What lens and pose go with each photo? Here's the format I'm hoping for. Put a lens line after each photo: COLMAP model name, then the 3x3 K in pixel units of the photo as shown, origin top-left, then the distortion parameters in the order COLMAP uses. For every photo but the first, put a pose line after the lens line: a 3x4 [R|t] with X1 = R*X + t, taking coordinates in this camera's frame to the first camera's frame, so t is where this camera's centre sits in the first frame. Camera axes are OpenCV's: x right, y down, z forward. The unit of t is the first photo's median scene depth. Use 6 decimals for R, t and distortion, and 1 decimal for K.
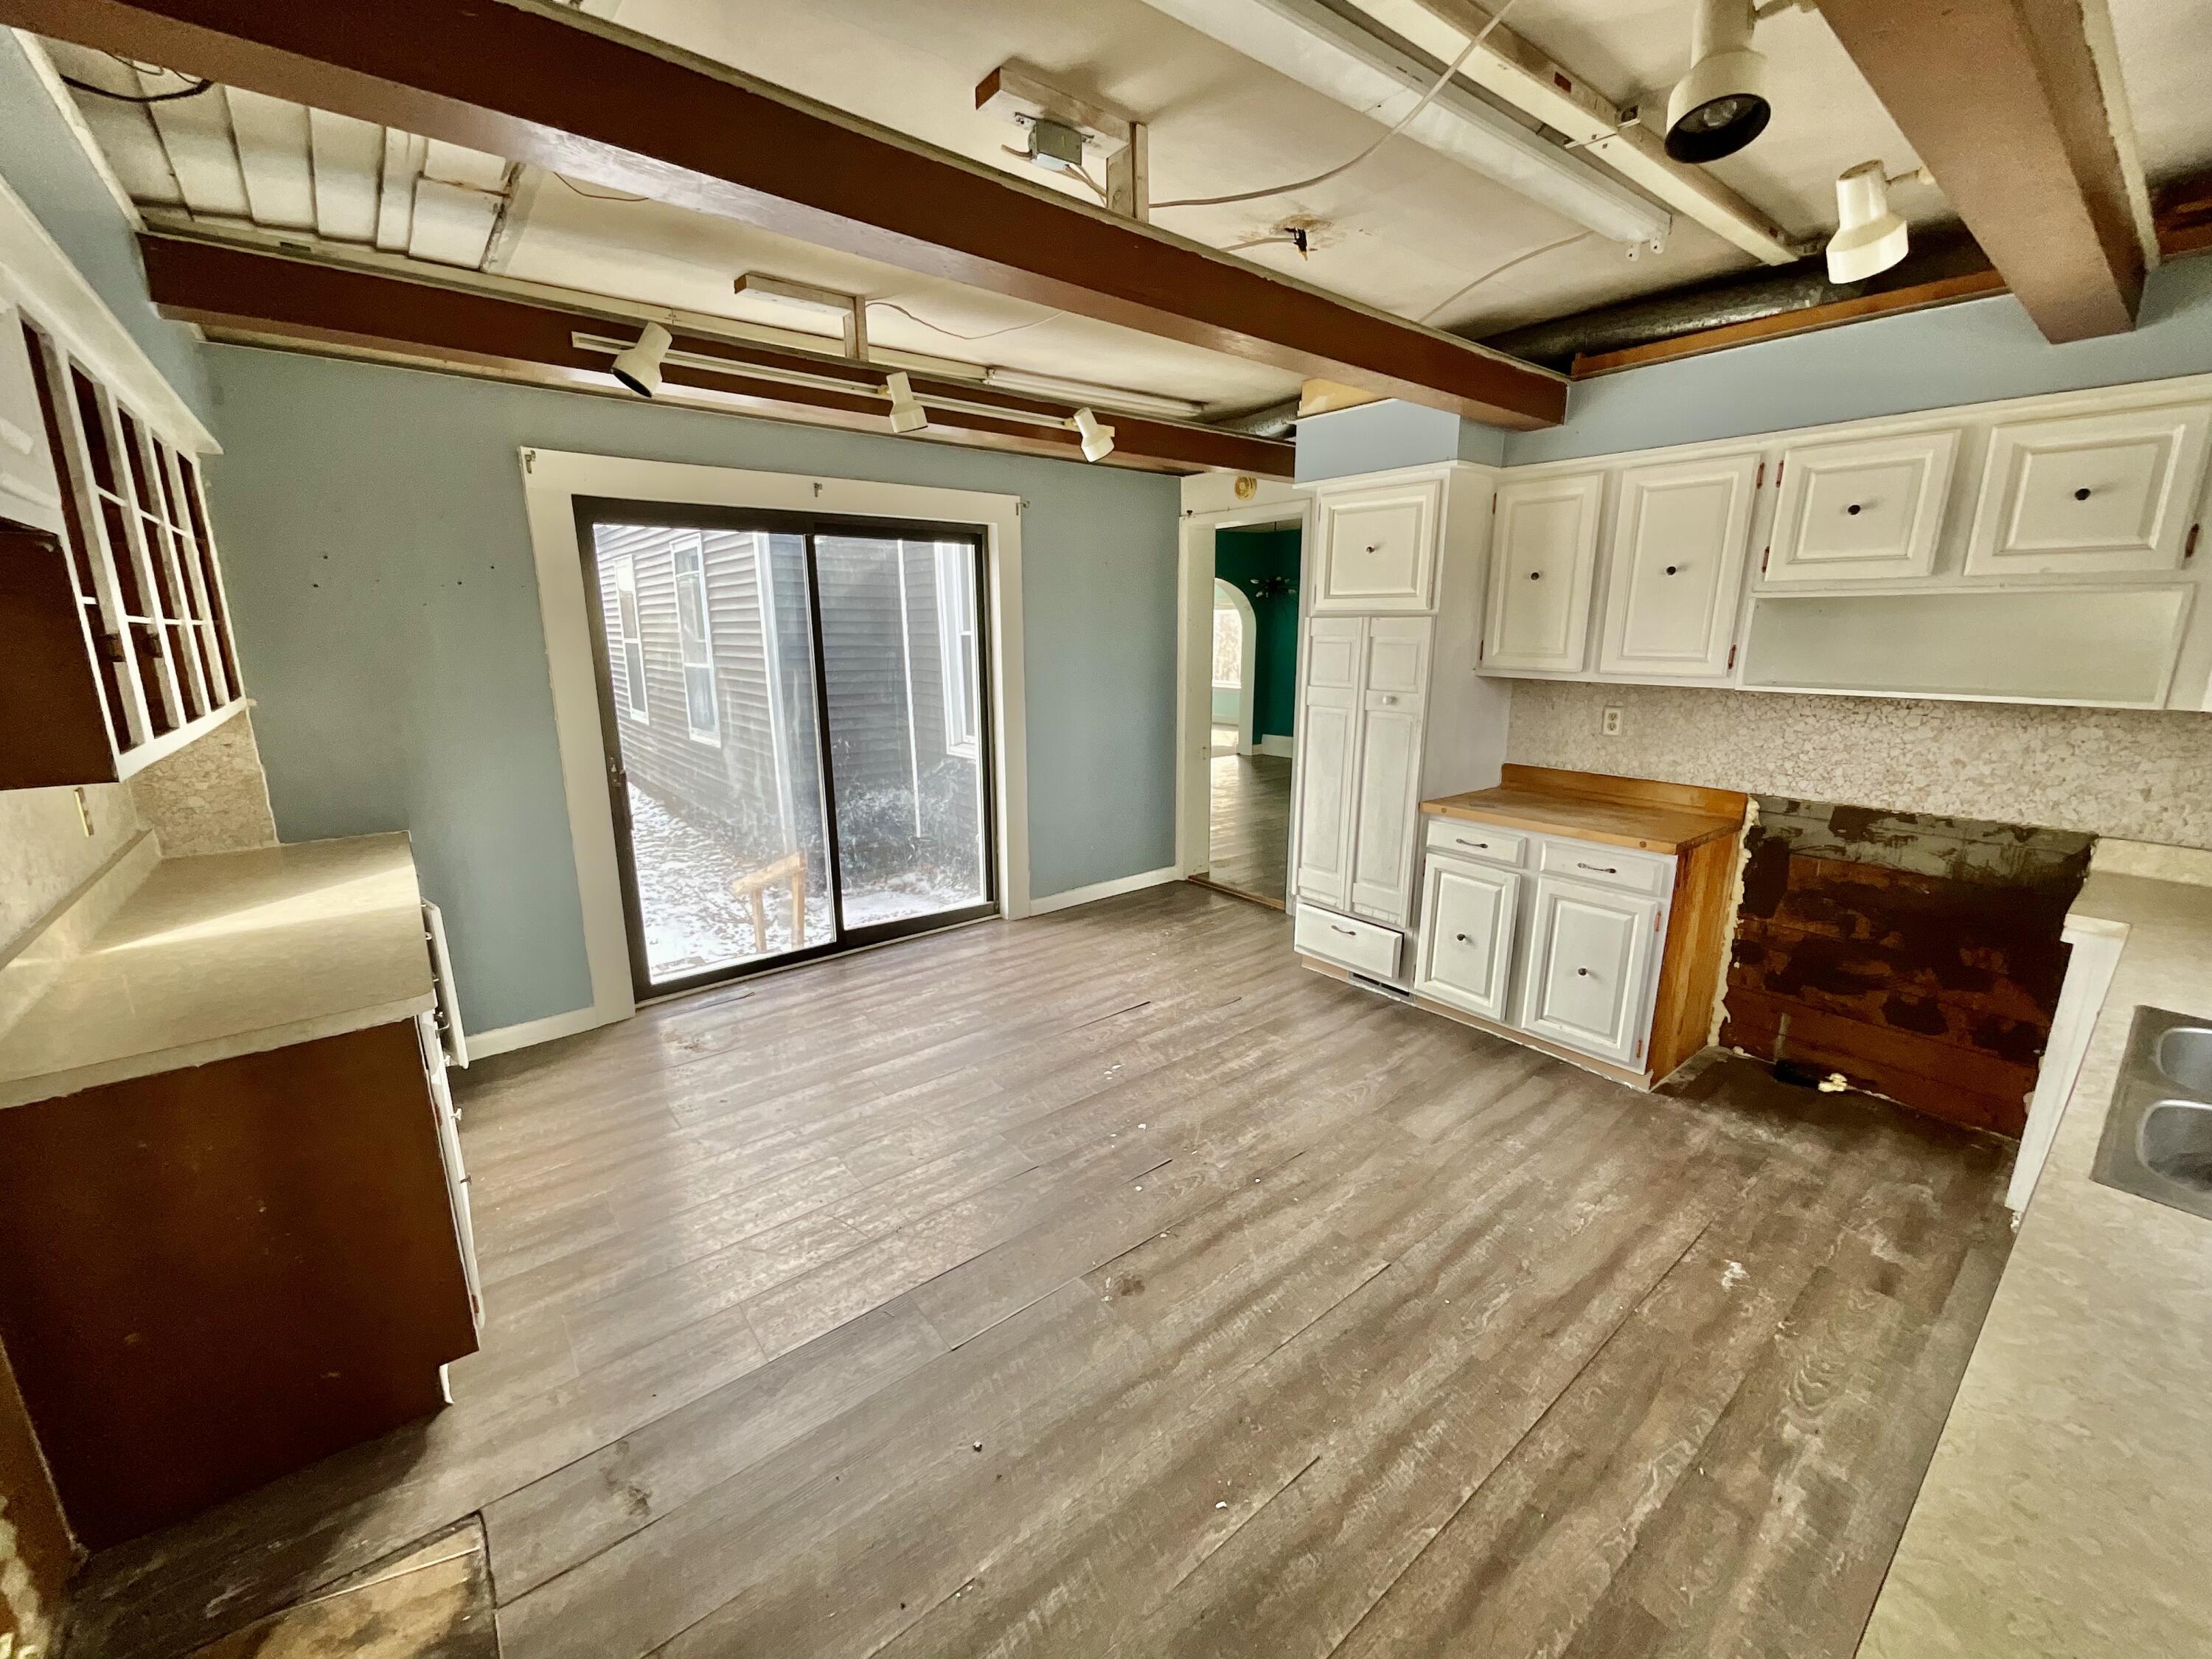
lens RADIAL K [[892.4, 0, 1107.4], [0, 892.4, 829.5], [0, 0, 1]] dist [-0.002097, -0.000289]
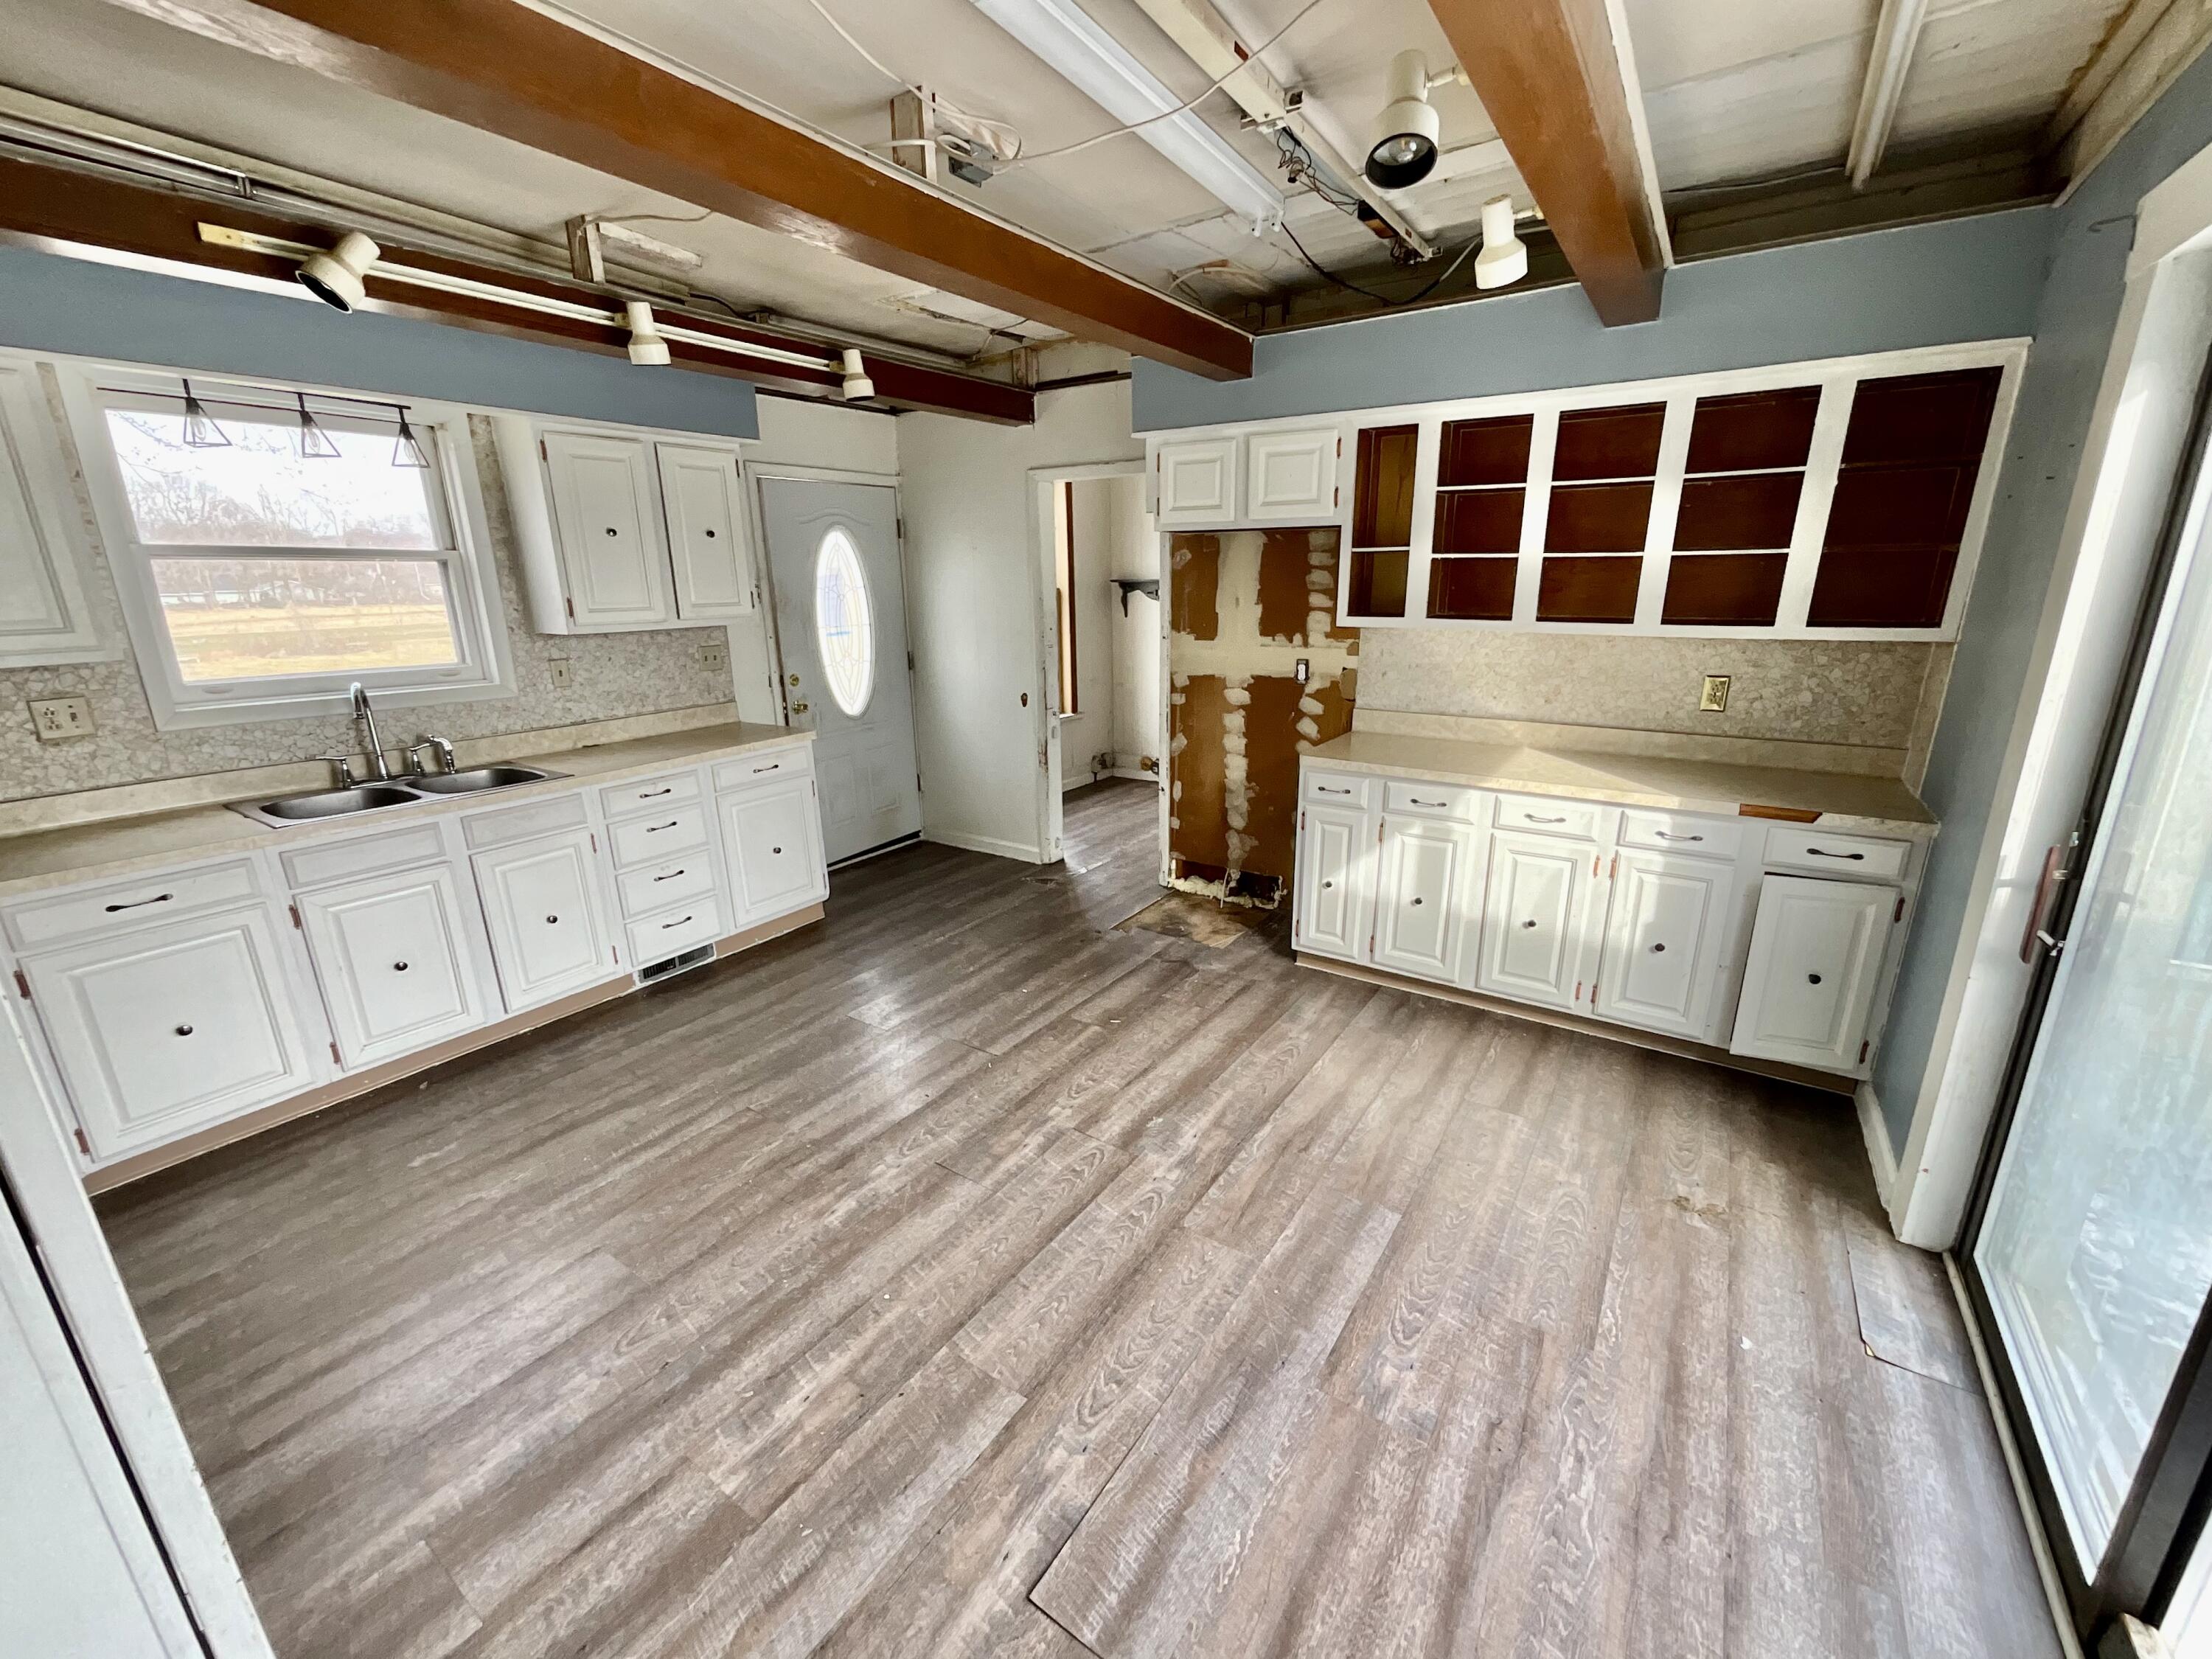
lens RADIAL K [[892.4, 0, 1112.9], [0, 892.4, 829.6], [0, 0, 1]] dist [-0.002097, -0.000289]
pose [[-0.955775, 0.100493, -0.276397, 0.101183], [-0.046236, 0.876780, 0.478664, -0.322048], [0.290442, 0.470274, -0.833358, 1.425747]]
